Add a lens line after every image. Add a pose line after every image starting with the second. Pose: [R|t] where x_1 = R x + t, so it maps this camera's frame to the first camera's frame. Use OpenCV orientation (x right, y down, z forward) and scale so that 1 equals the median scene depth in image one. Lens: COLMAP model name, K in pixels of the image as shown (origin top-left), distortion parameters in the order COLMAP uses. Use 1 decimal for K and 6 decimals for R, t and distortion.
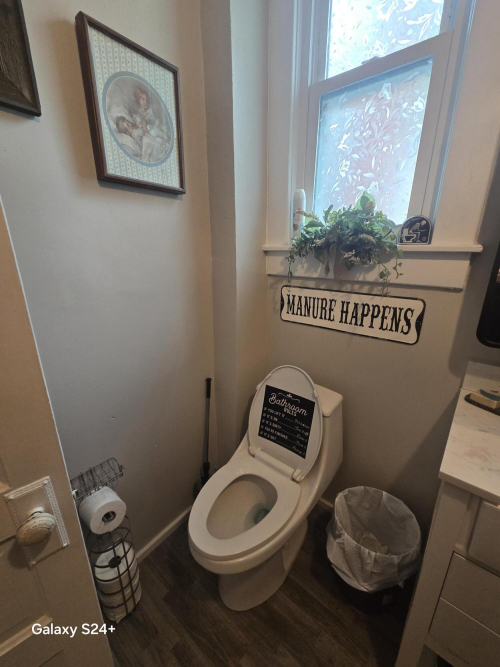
lens RADIAL K [[271.8, 0, 249.9], [0, 271.8, 336.1], [0, 0, 1]] dist [0.003067, 0.000443]
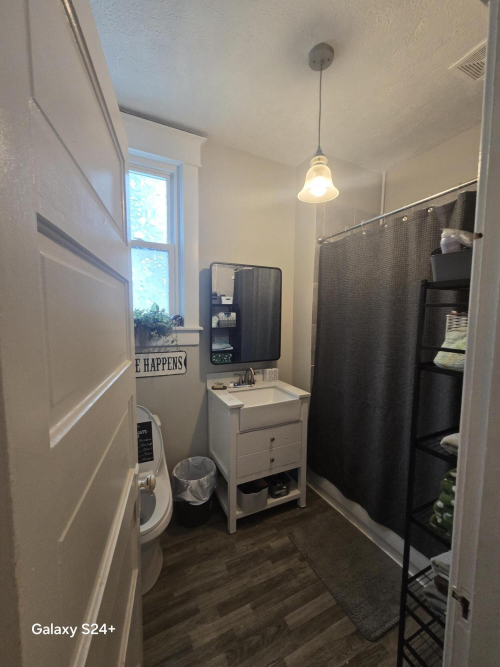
lens RADIAL K [[271.8, 0, 248.2], [0, 271.8, 336.0], [0, 0, 1]] dist [0.003067, 0.000443]
pose [[0.413097, -0.065947, 0.908296, -0.997864], [0.262519, 0.963660, -0.049428, -0.013929], [-0.872029, 0.258863, 0.415398, -0.315261]]
